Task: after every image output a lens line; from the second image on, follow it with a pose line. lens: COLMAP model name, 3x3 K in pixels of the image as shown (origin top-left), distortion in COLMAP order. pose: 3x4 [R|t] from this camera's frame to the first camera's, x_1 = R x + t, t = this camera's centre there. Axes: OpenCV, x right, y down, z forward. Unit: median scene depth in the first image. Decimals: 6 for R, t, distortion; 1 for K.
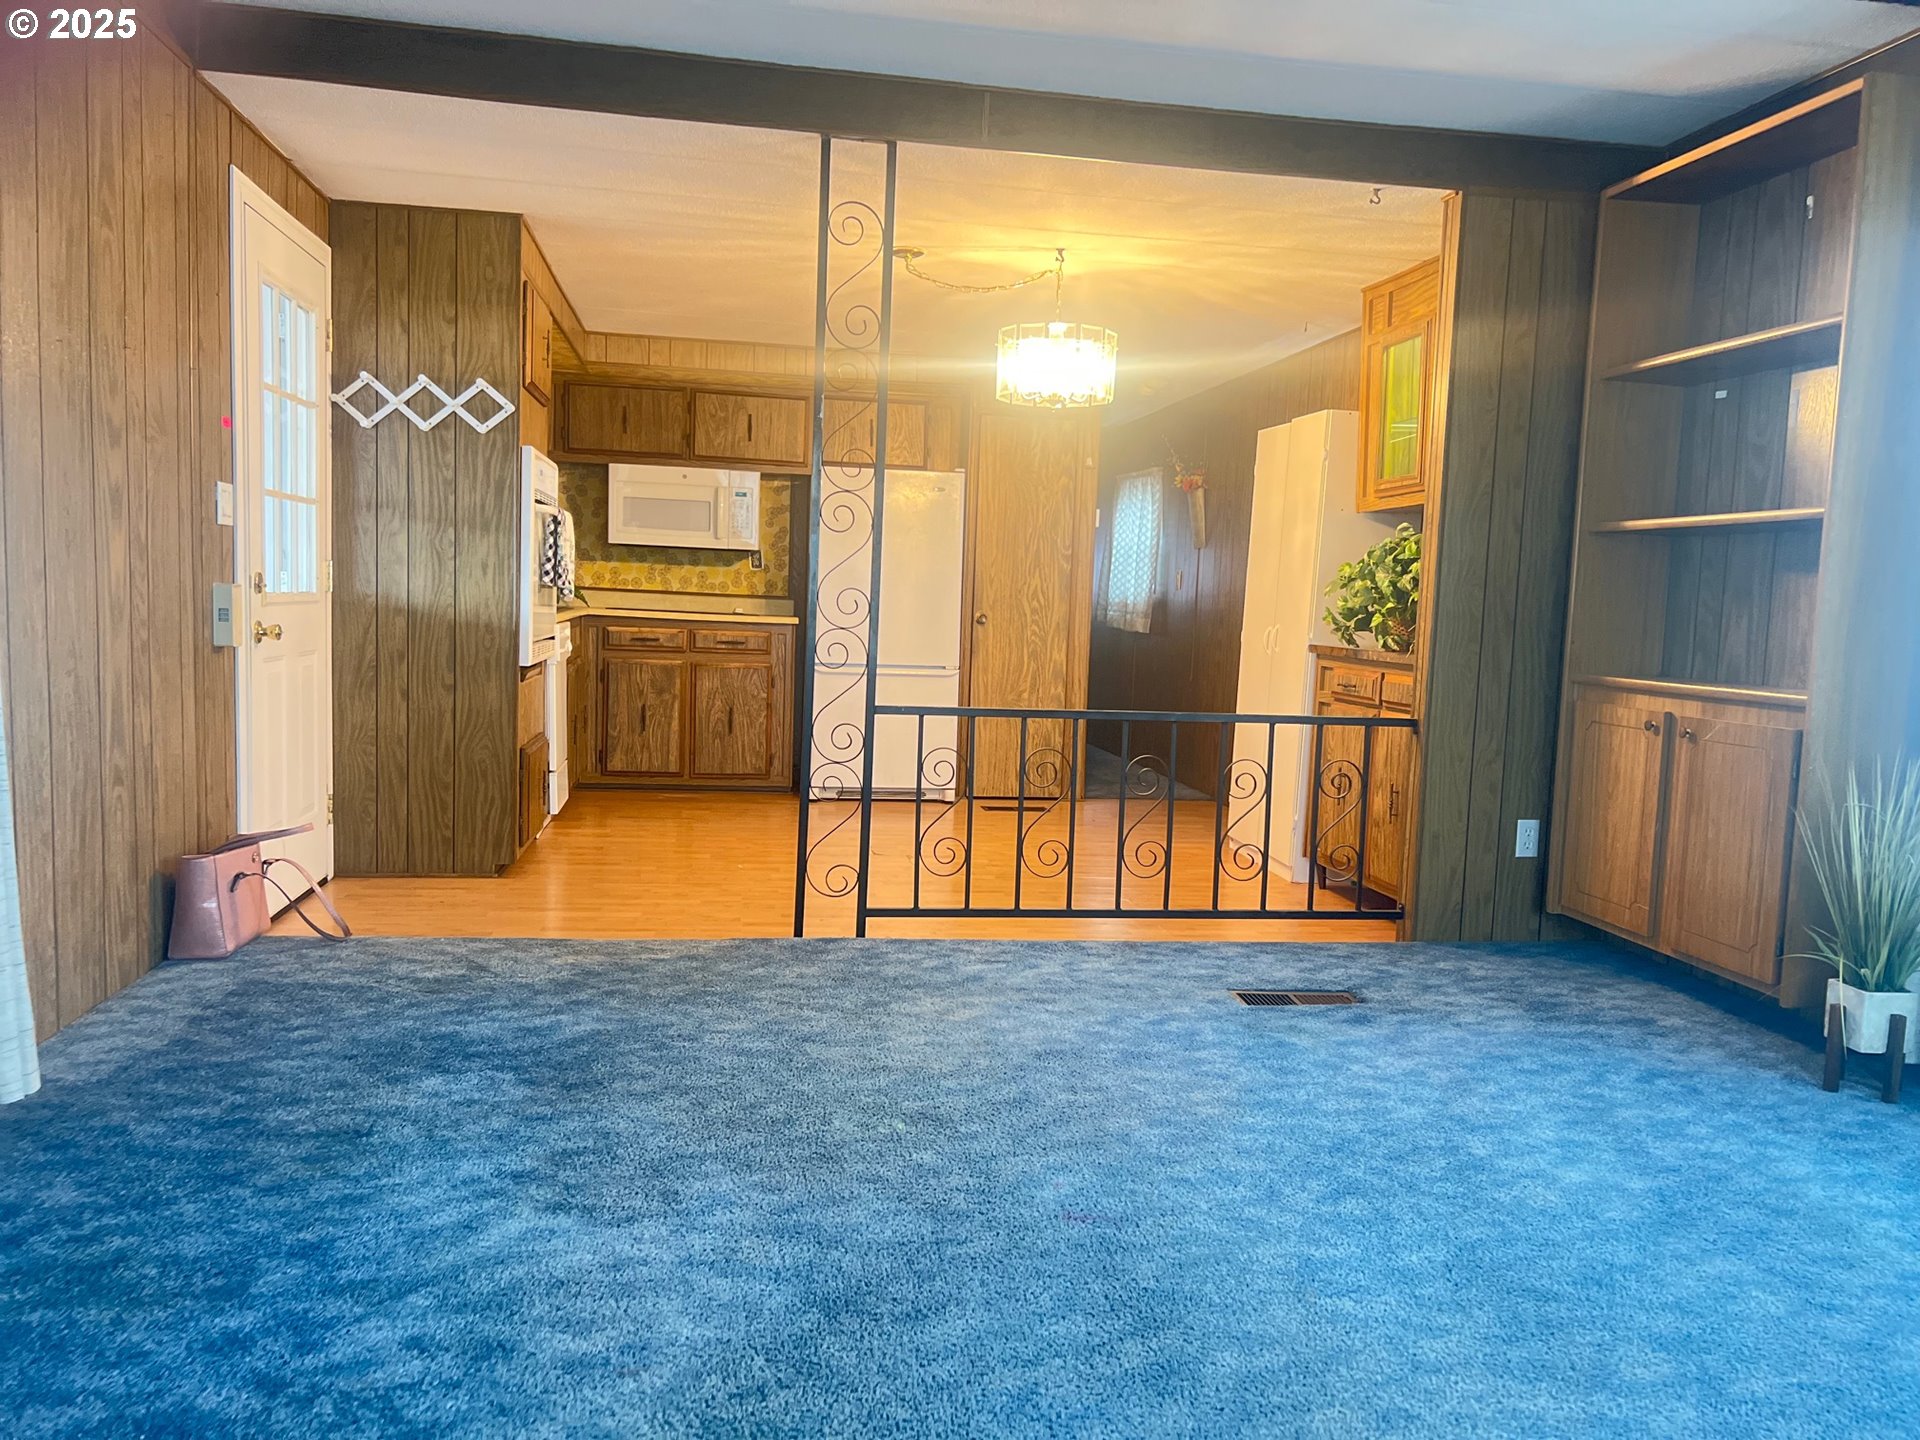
lens RADIAL K [[1430.7, 0, 966.1], [0, 1430.7, 740.8], [0, 0, 1]] dist [0.054140, -0.062569]
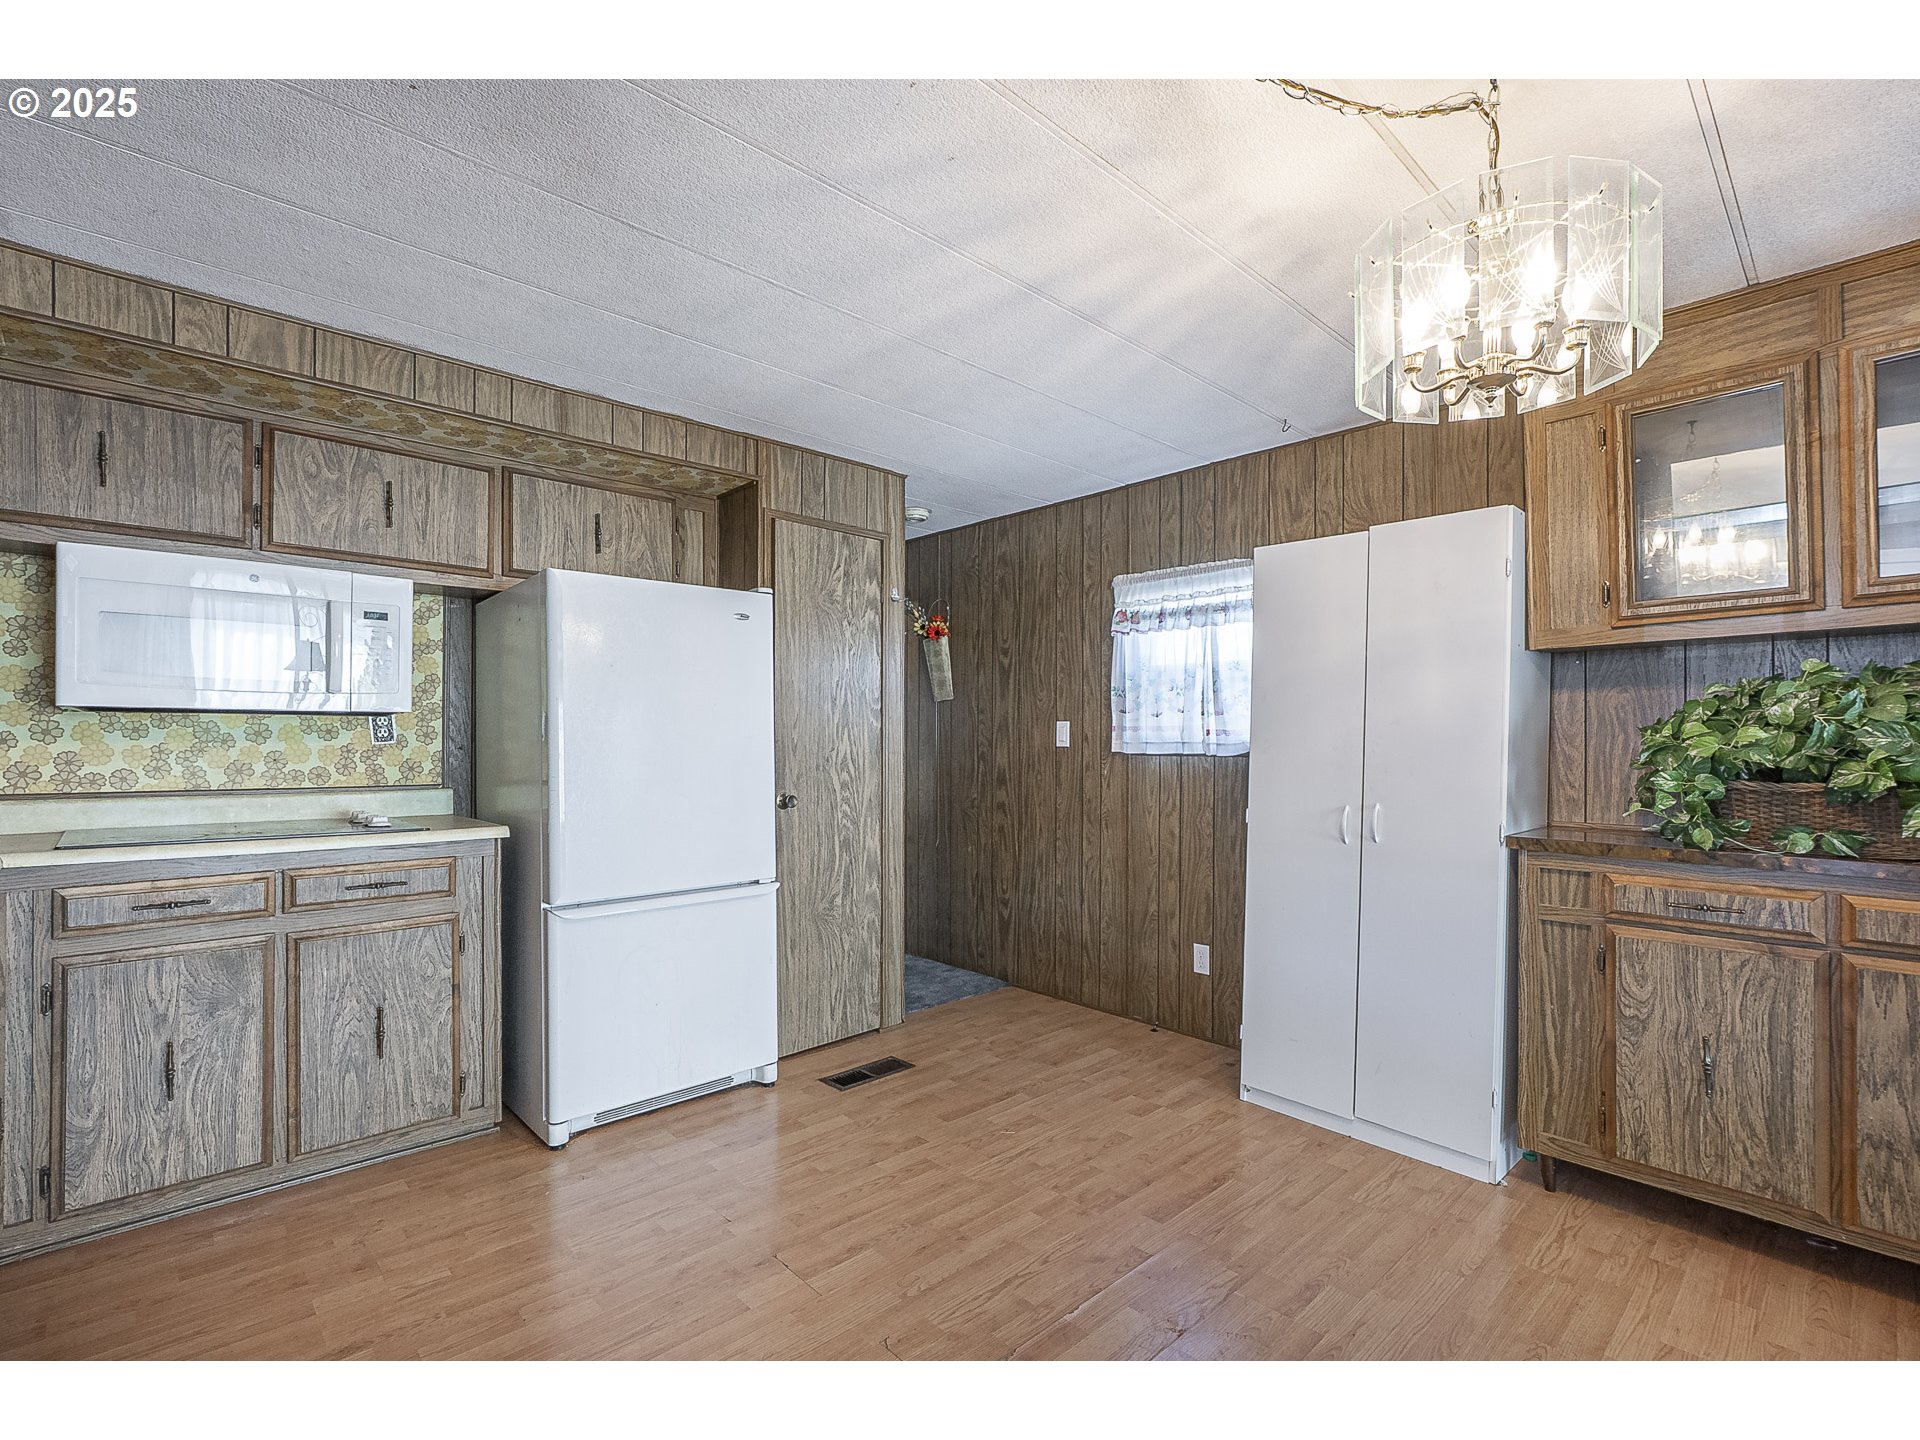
lens RADIAL K [[890.1, 0, 953.5], [0, 890.1, 729.9], [0, 0, 1]] dist [-0.011777, 0.002224]
pose [[0.829983, -0.031966, 0.556872, -0.163883], [0.085467, 0.993855, -0.070334, -0.083017], [-0.551202, 0.105970, 0.827615, 0.589498]]
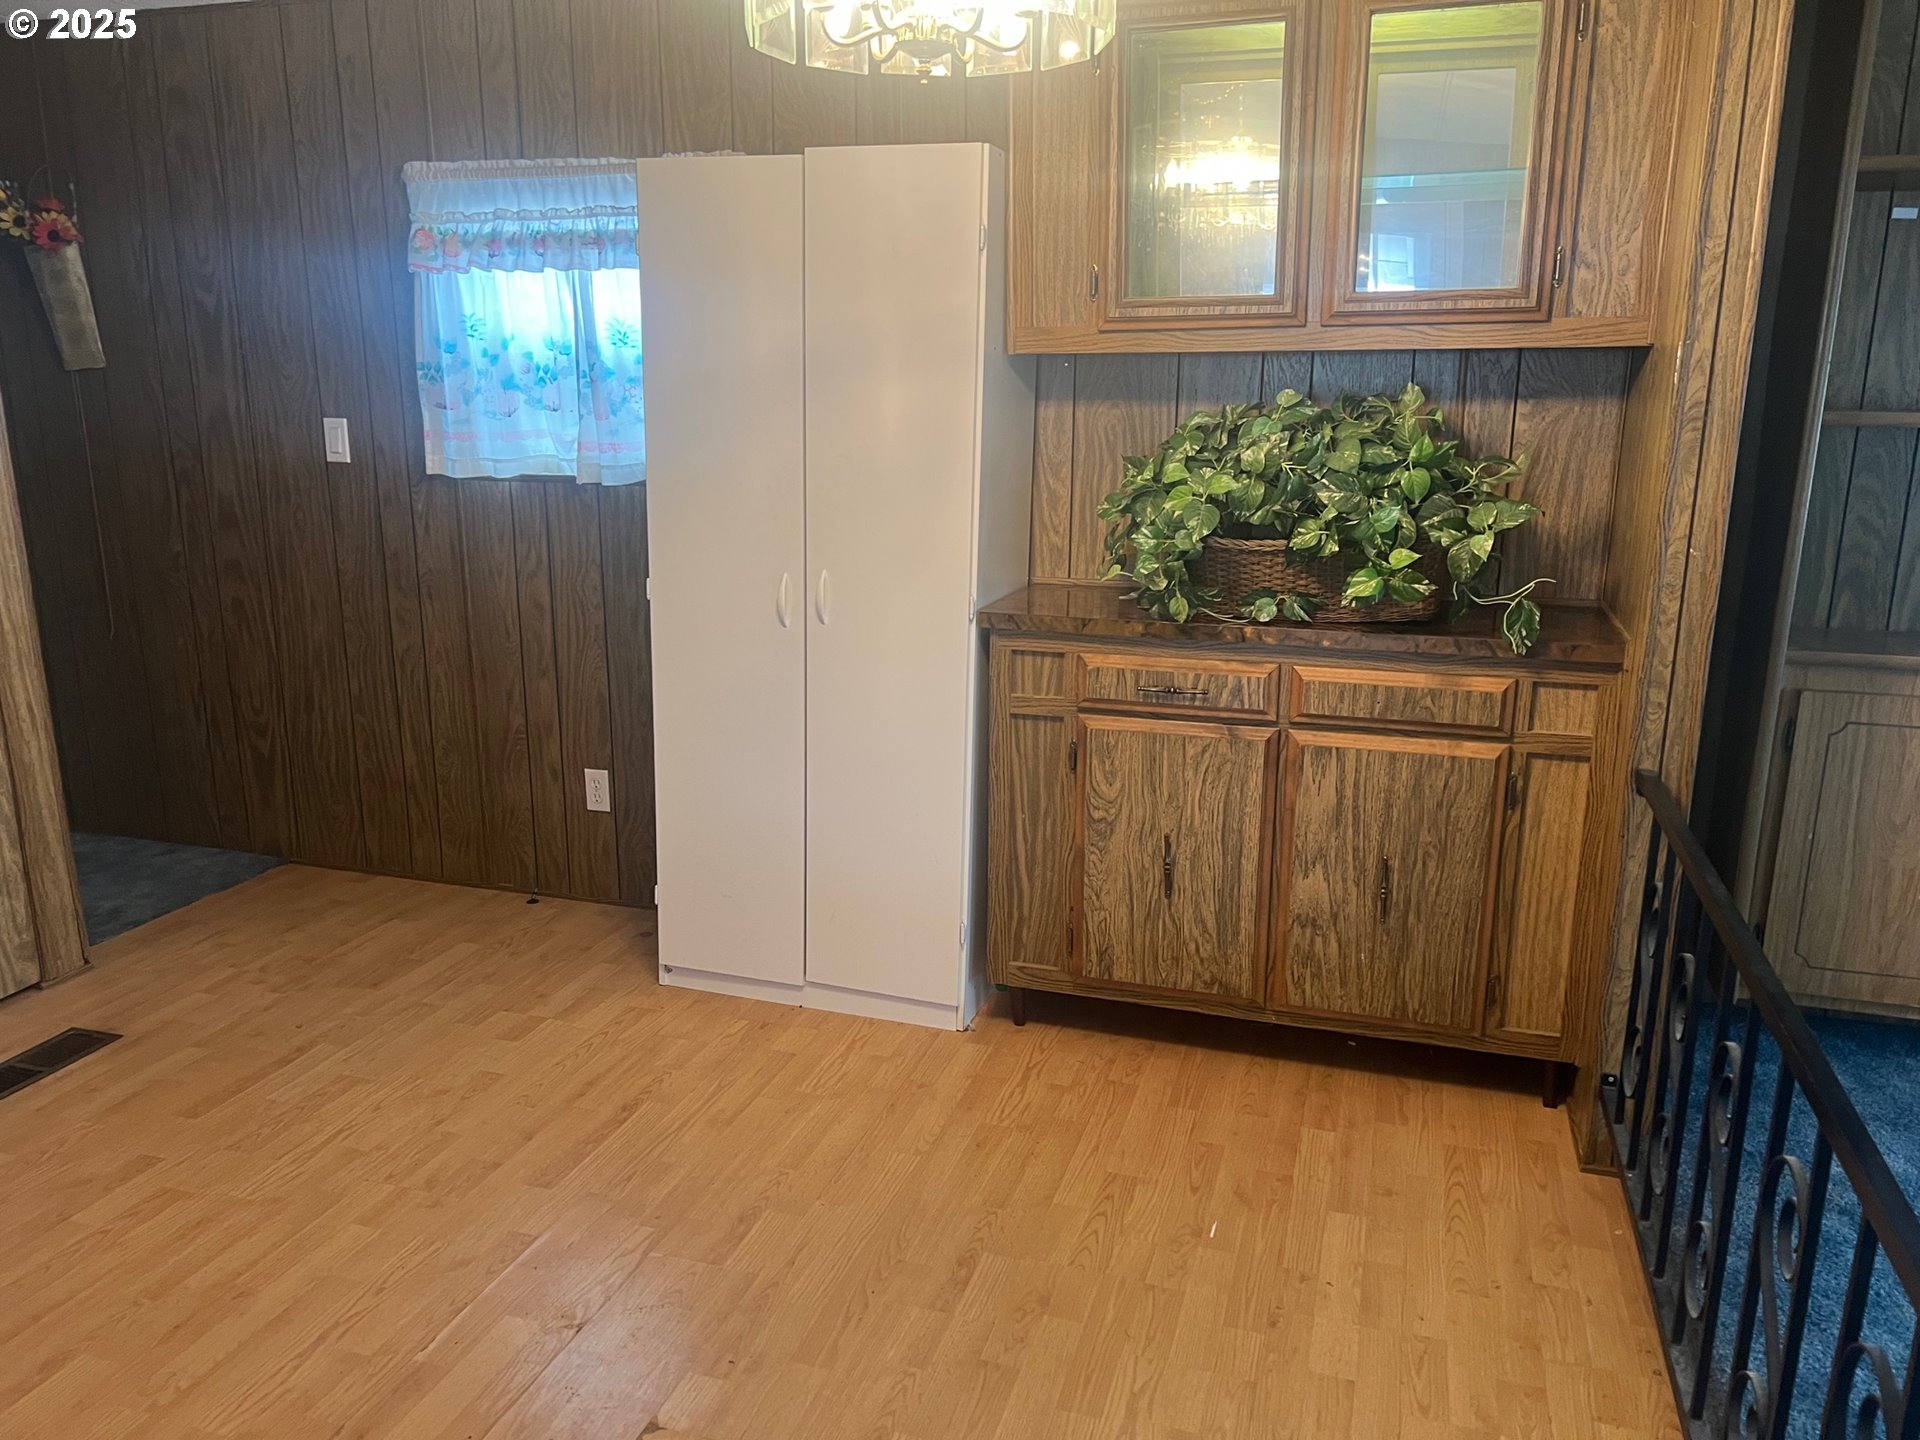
lens RADIAL K [[1430.7, 0, 966.1], [0, 1430.7, 740.8], [0, 0, 1]] dist [0.054140, -0.062569]
pose [[0.446149, -0.252563, 0.858582, -0.171508], [0.101950, 0.967451, 0.231612, -0.106718], [-0.889133, -0.015801, 0.457376, 0.569692]]
